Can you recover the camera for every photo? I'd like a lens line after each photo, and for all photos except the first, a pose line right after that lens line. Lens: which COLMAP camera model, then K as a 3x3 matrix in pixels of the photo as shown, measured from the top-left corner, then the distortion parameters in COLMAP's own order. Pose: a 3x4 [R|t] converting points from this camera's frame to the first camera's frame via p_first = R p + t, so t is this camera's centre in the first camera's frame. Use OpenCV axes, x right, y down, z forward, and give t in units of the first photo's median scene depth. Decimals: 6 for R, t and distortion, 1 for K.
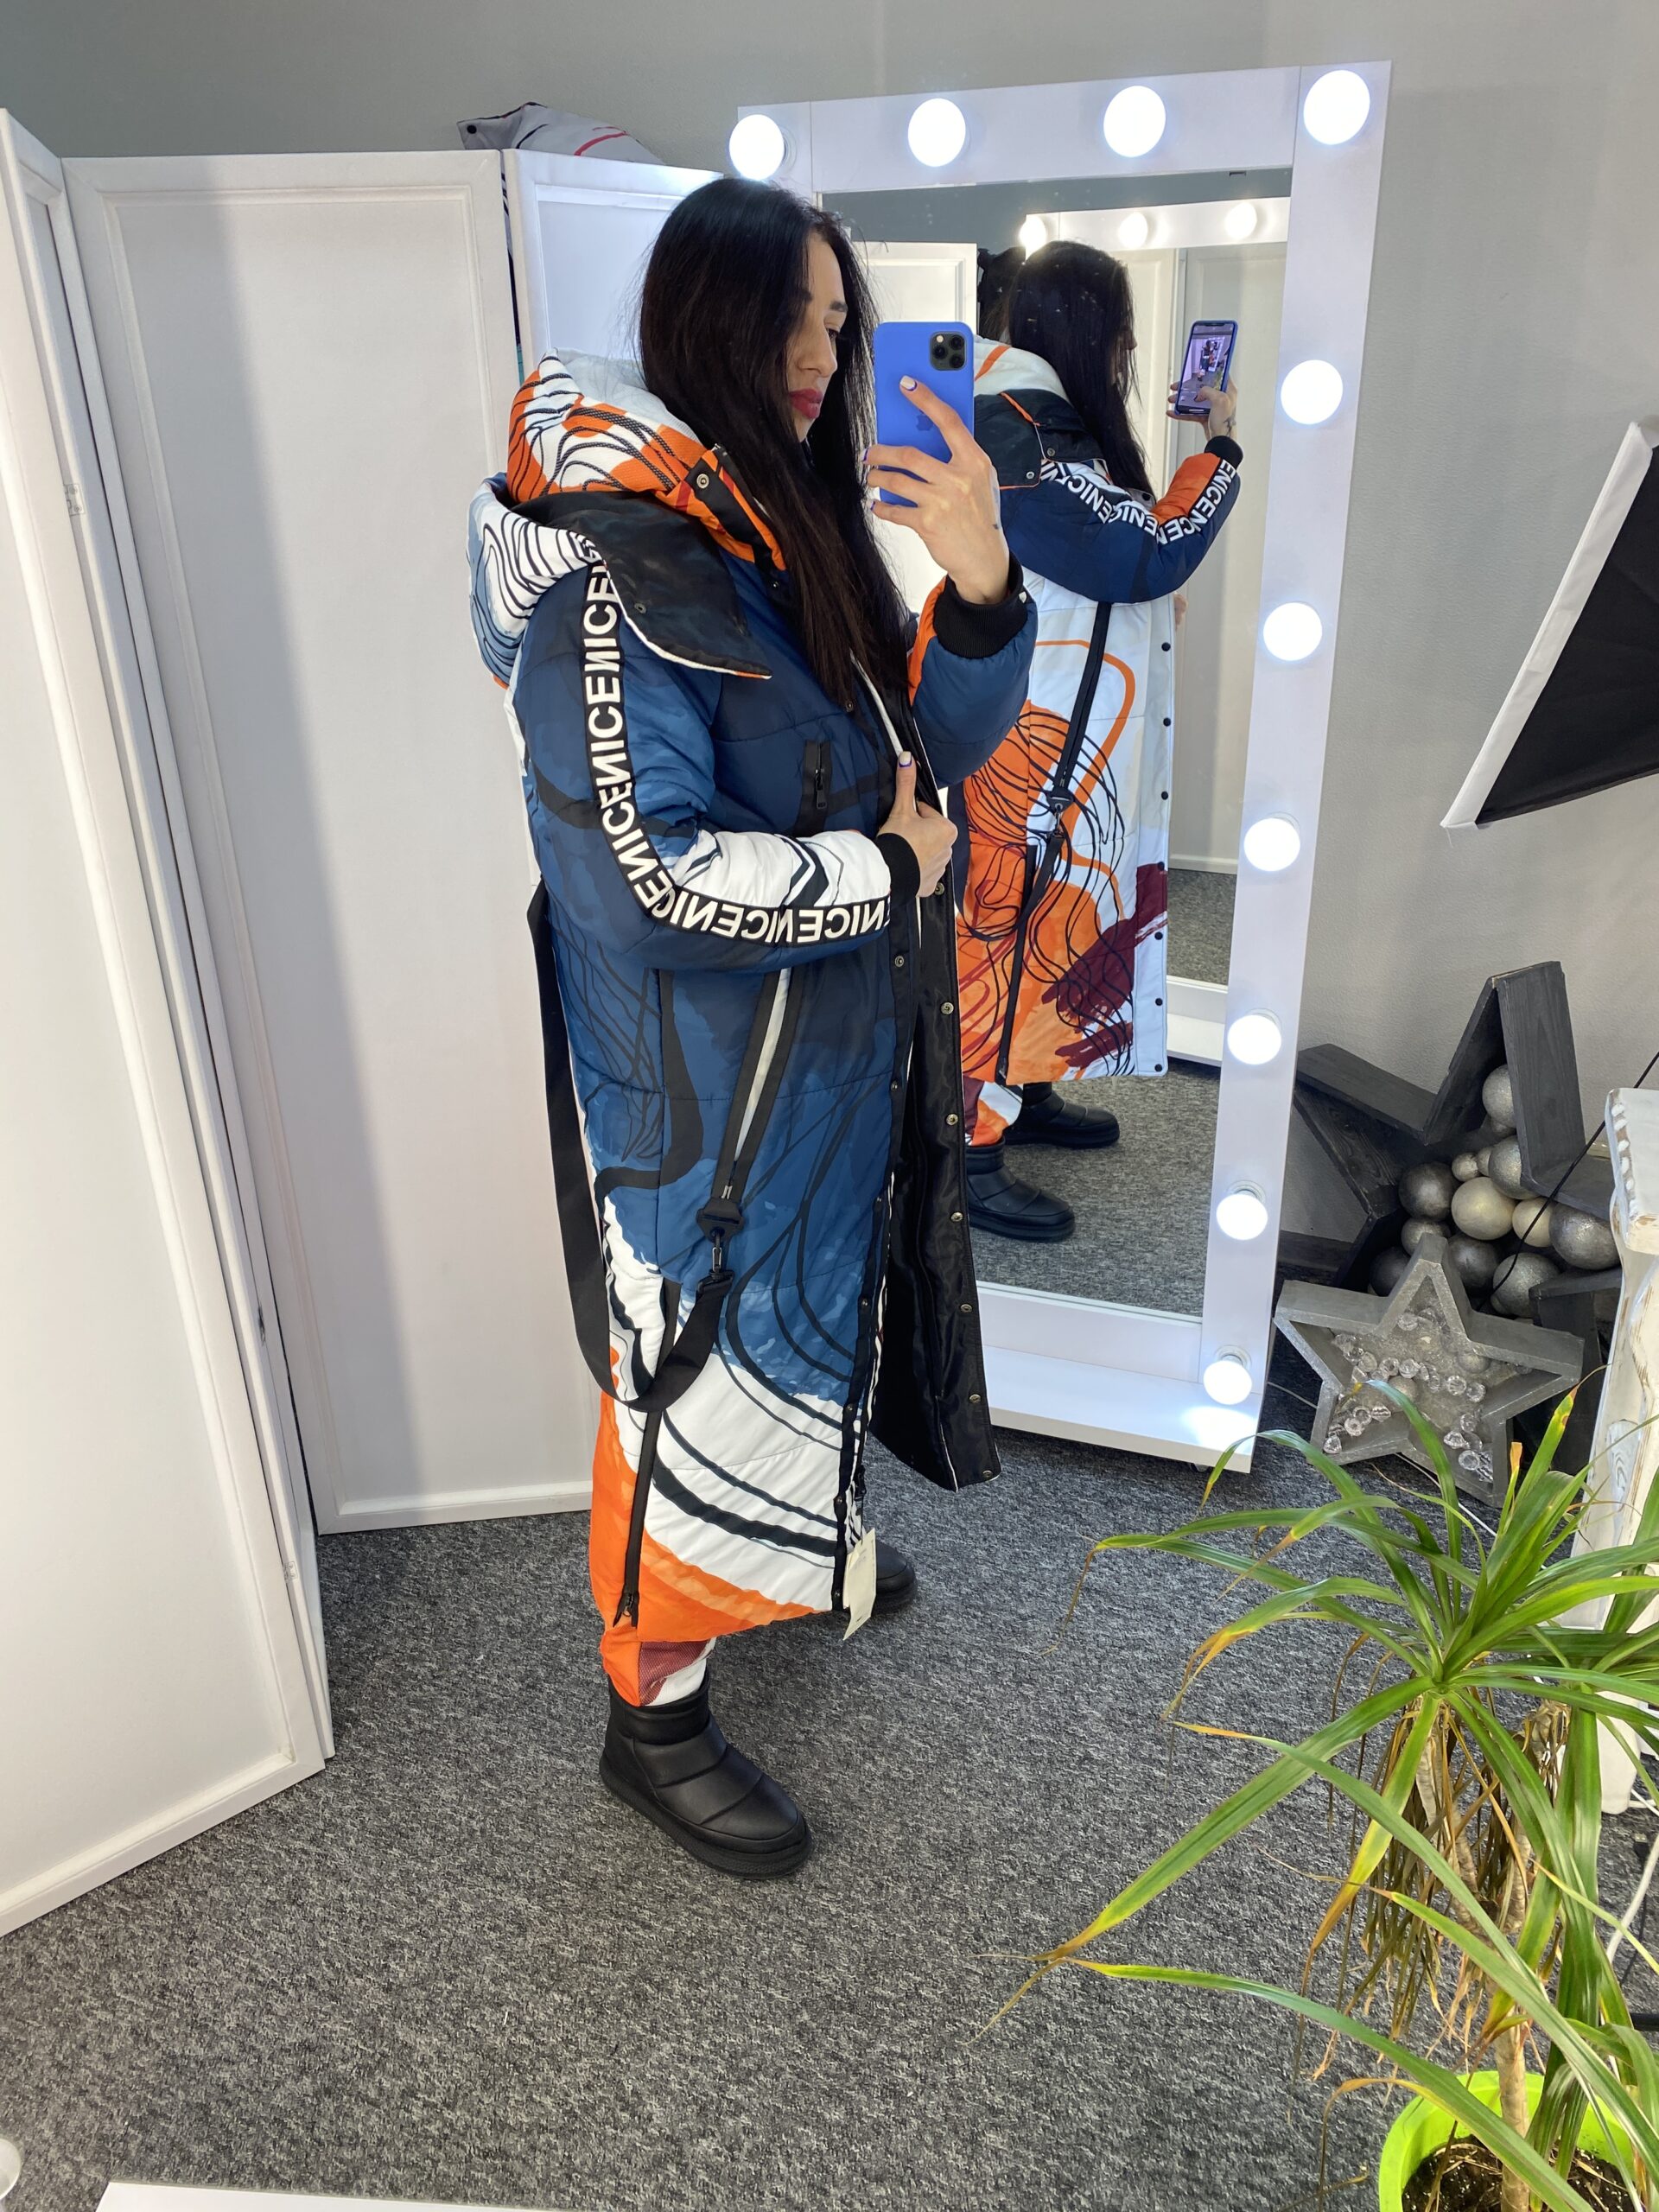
lens RADIAL K [[1687.2, 0, 823.0], [0, 1687.2, 1107.8], [0, 0, 1]] dist [0.001194, 0.004908]
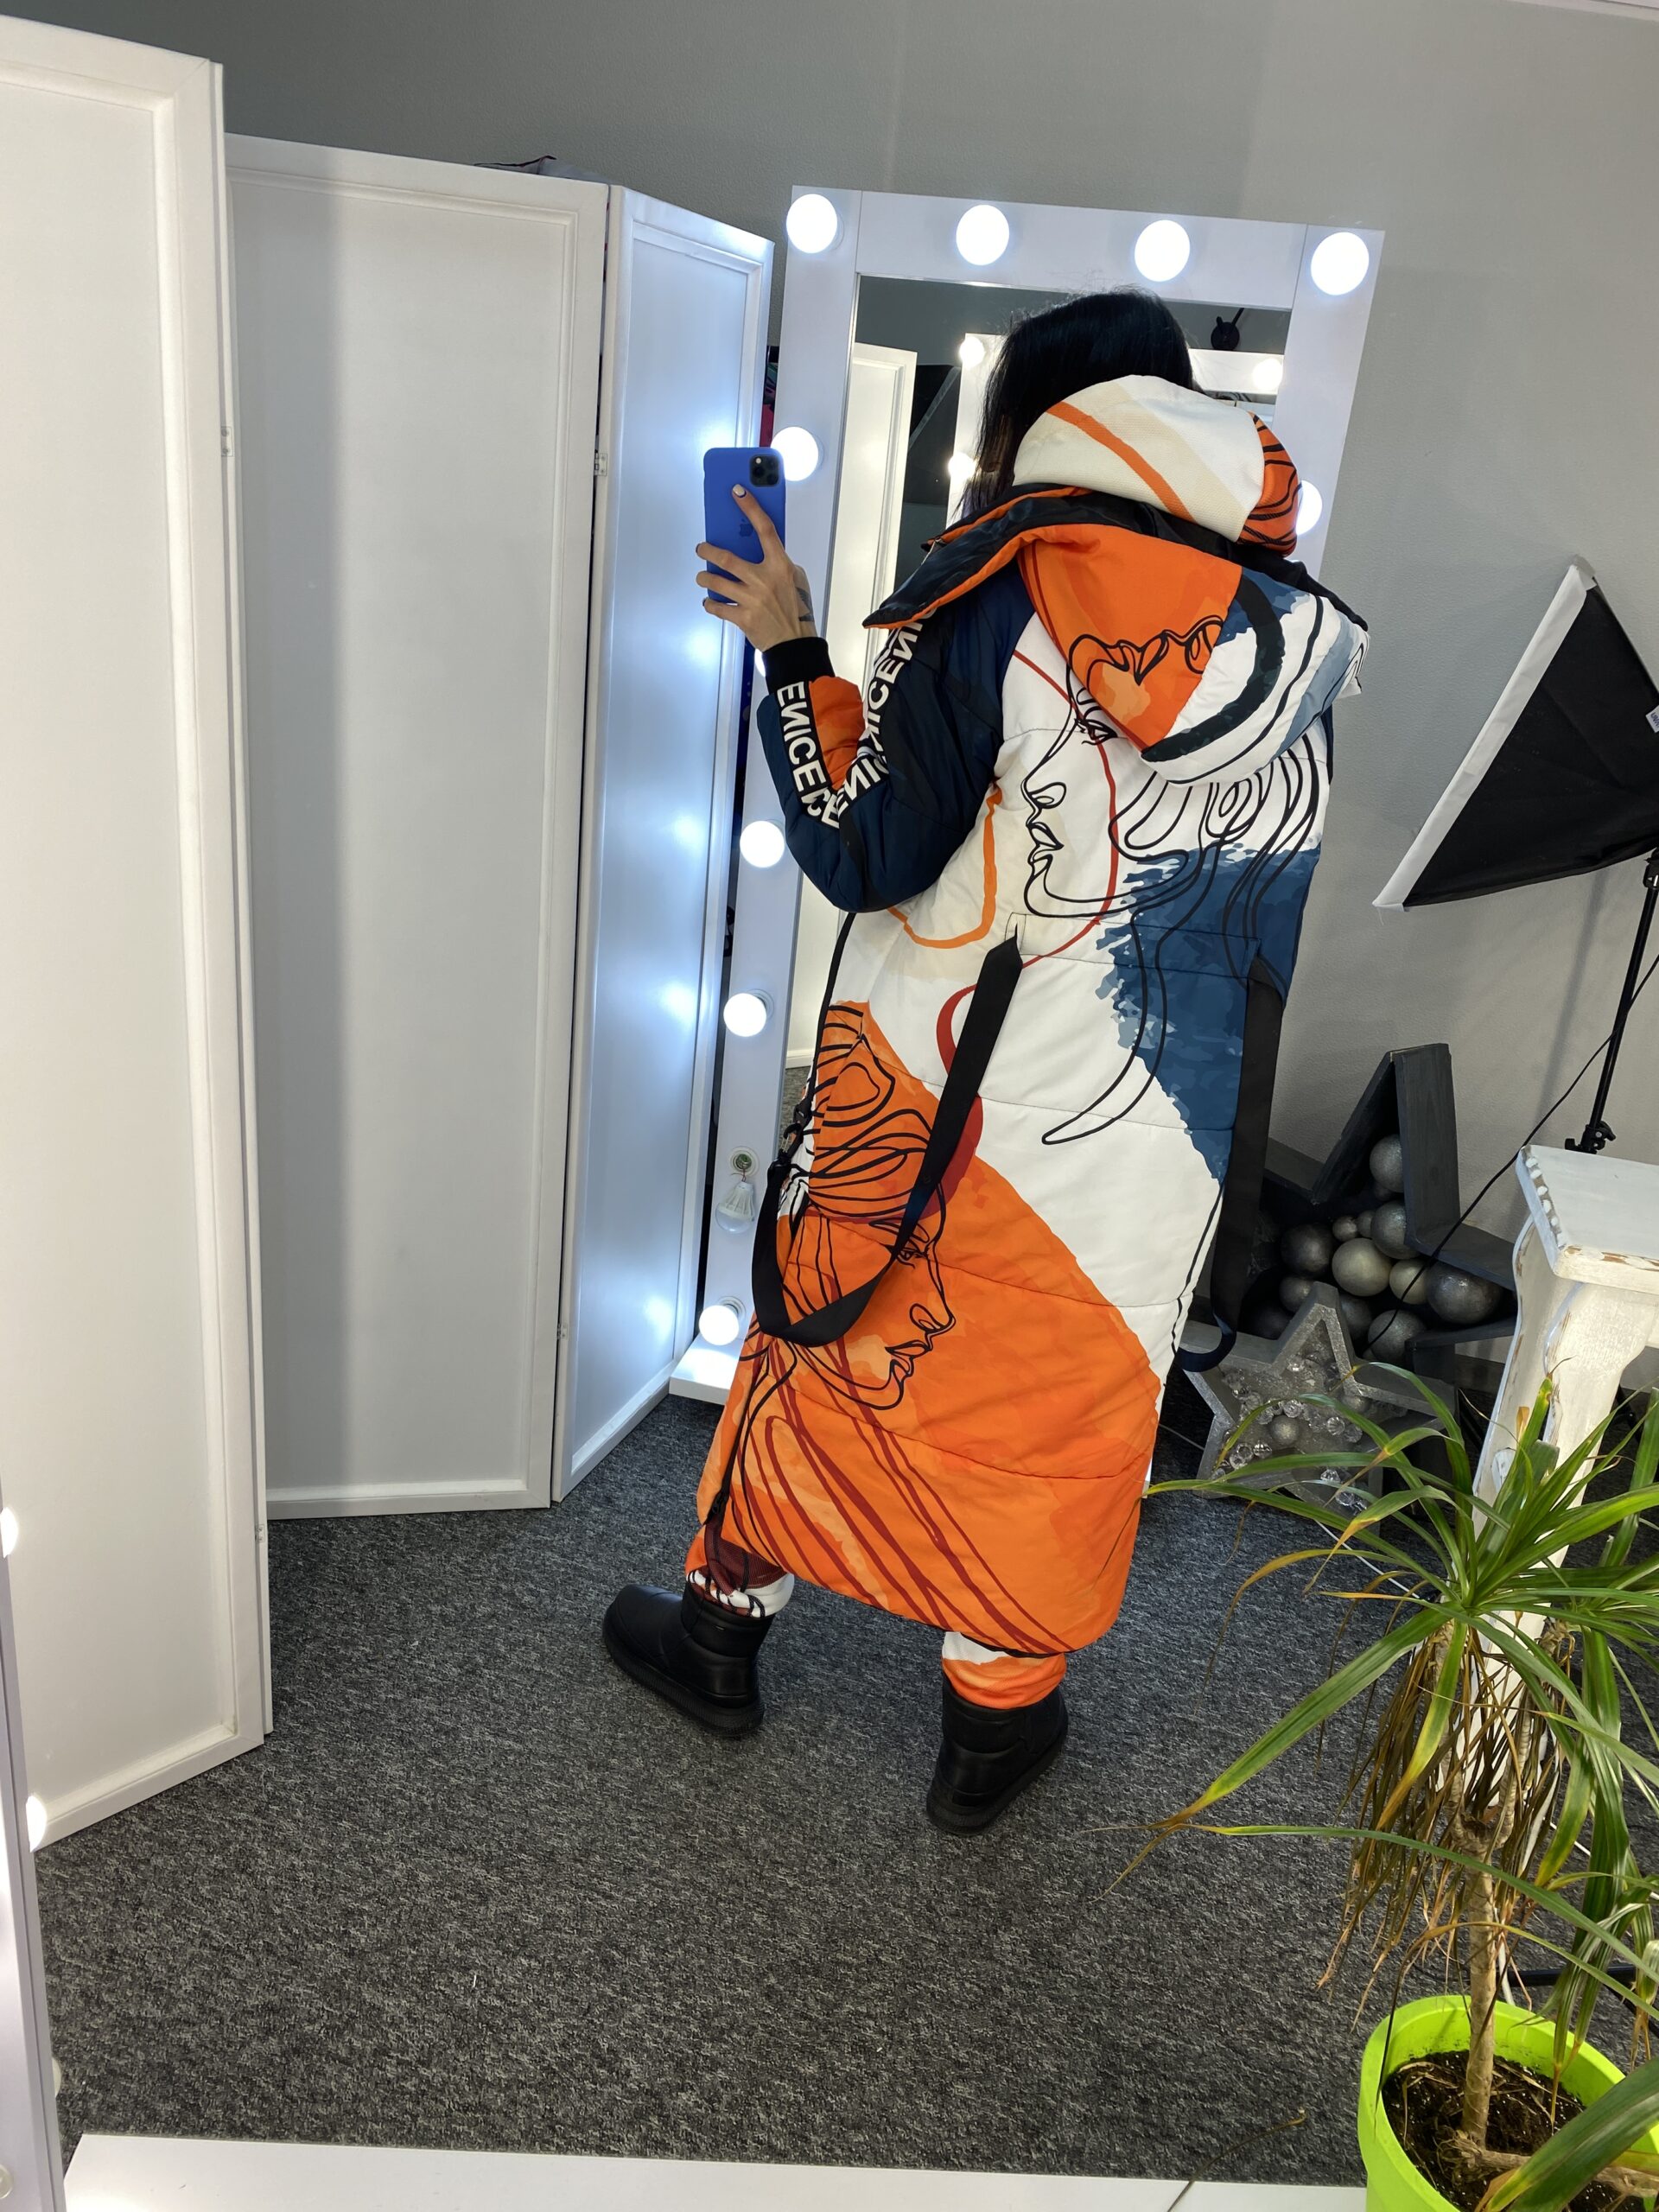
lens RADIAL K [[1687.2, 0, 829.4], [0, 1687.2, 1110.8], [0, 0, 1]] dist [0.001194, 0.004908]
pose [[0.986741, 0.076397, 0.143200, -0.148245], [-0.068190, 0.995782, -0.061381, 0.065747], [-0.147286, 0.050802, 0.987788, -0.041985]]
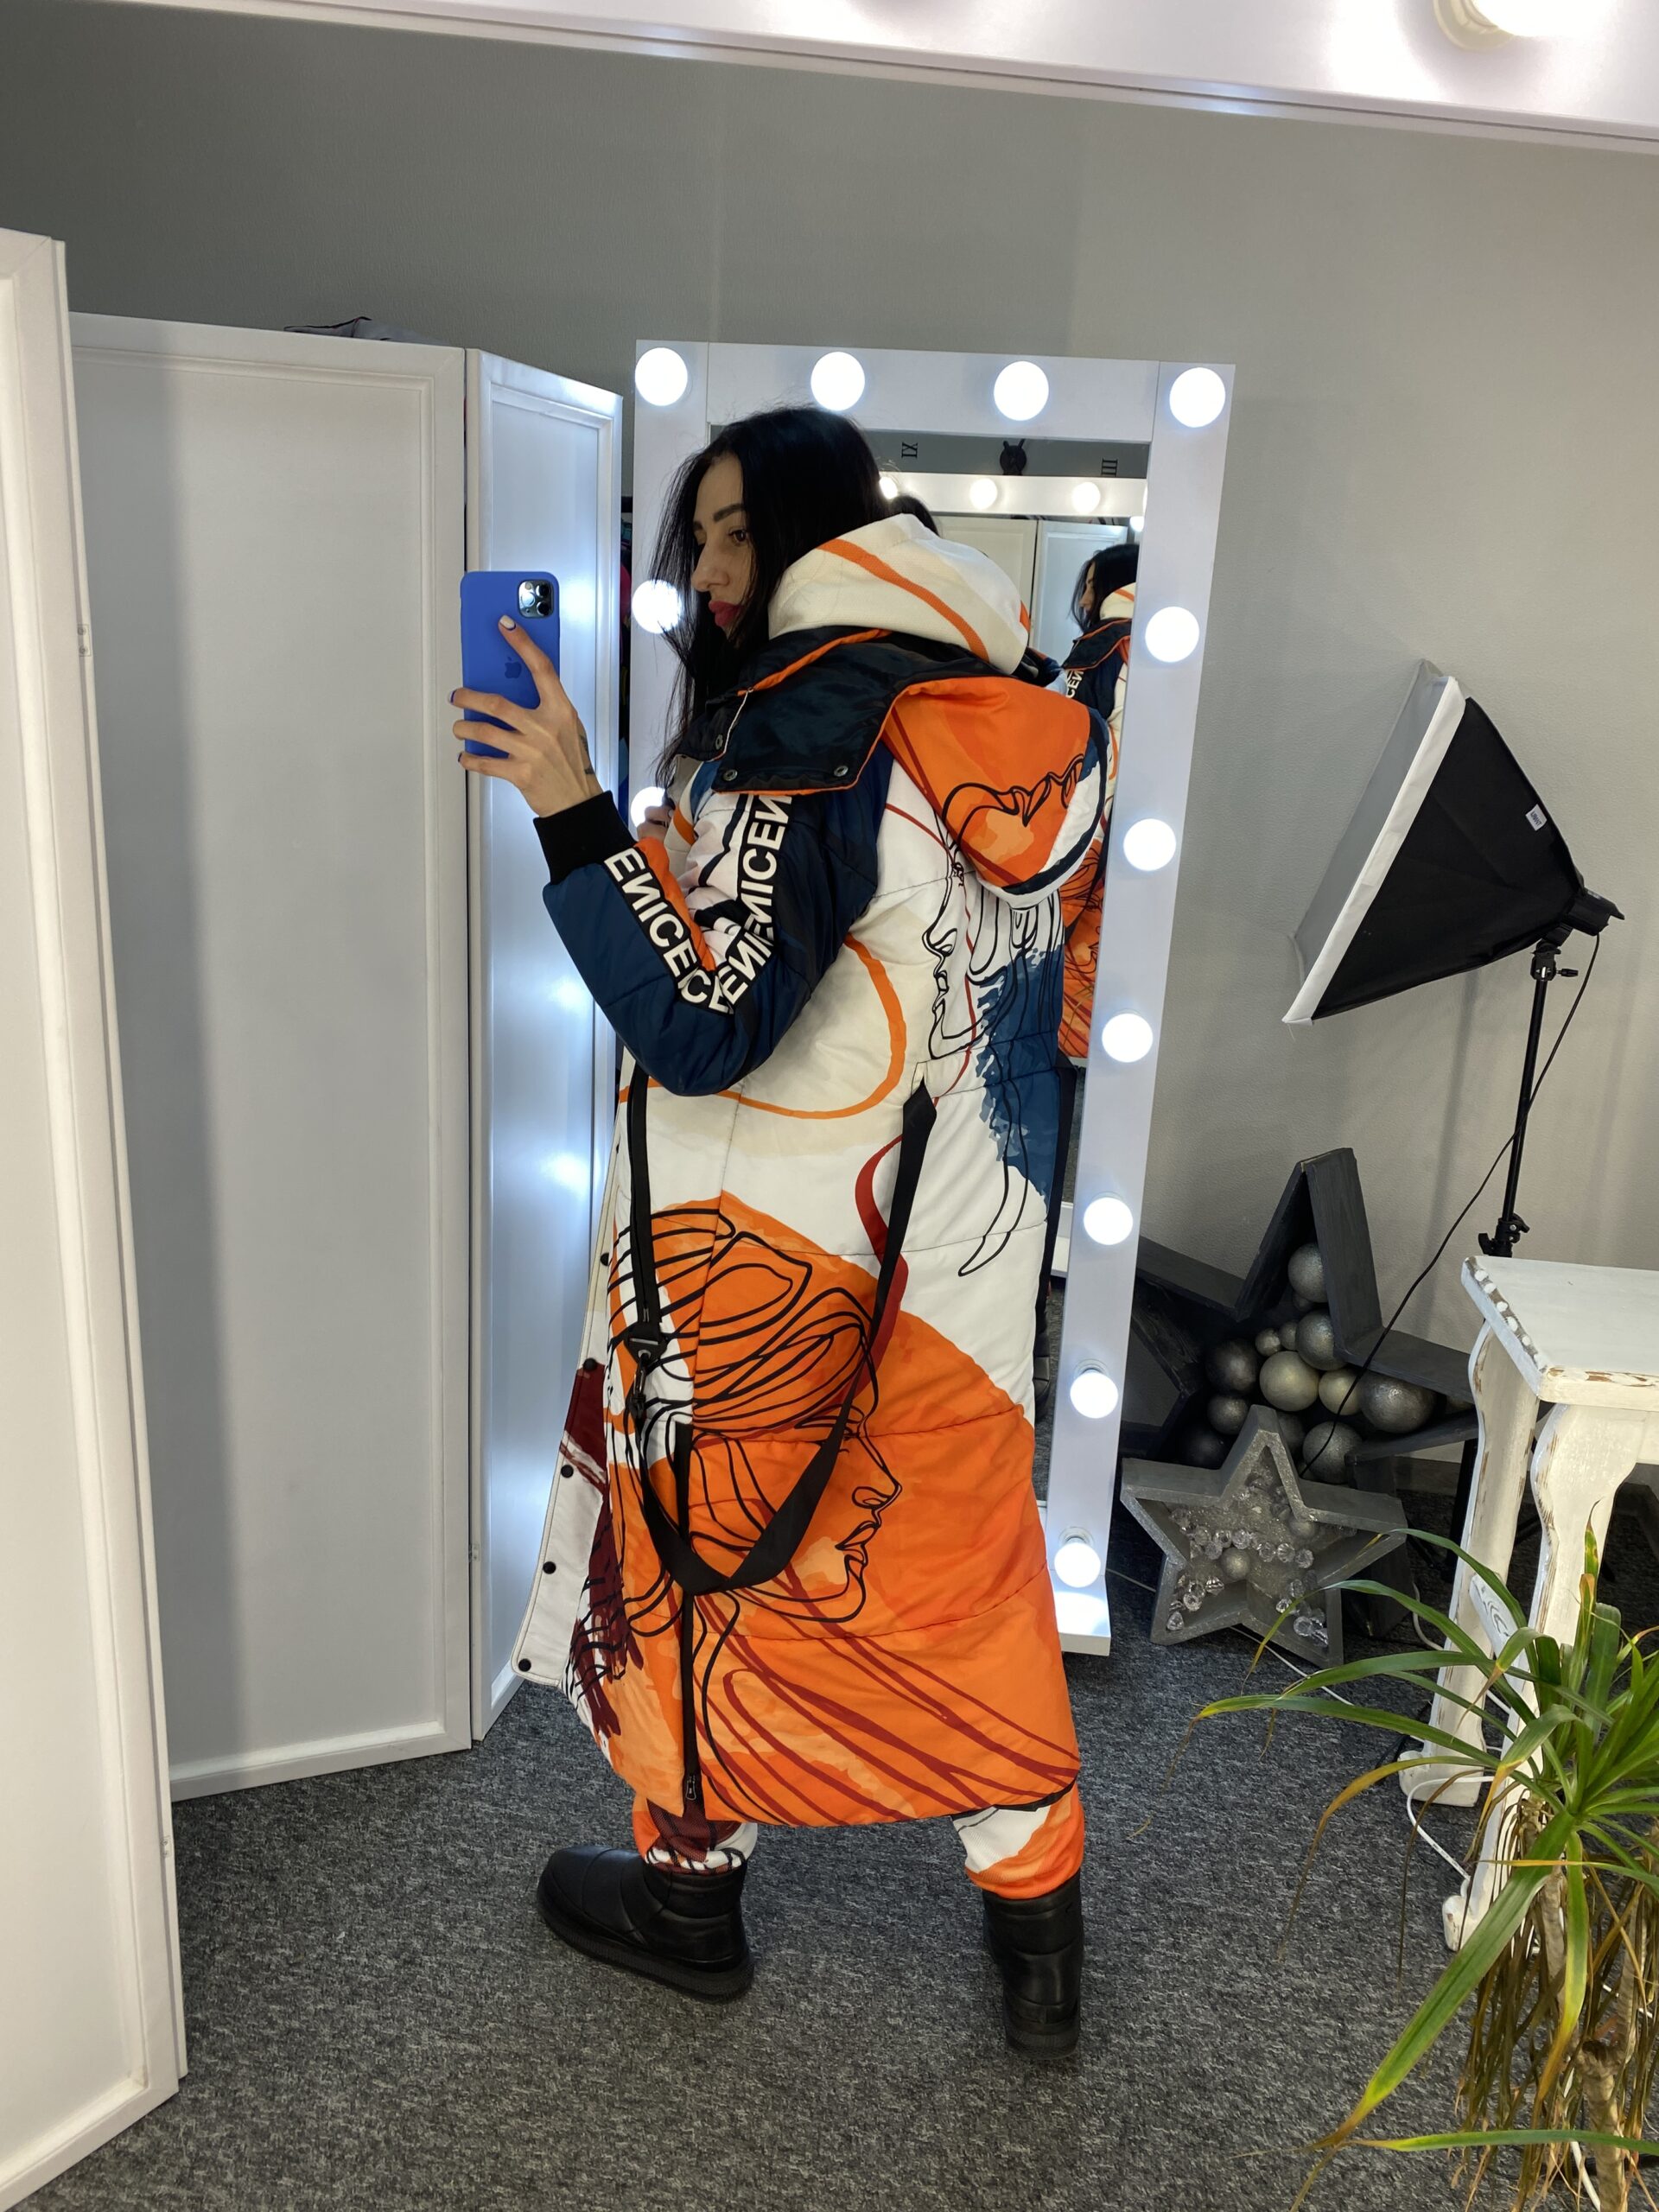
lens RADIAL K [[1687.2, 0, 824.4], [0, 1687.2, 1075.1], [0, 0, 1]] dist [0.001194, 0.004908]
pose [[0.969606, 0.007786, 0.244547, -0.204699], [0.028618, 0.989024, -0.144957, 0.019132], [-0.242992, 0.147550, 0.958741, 0.031450]]
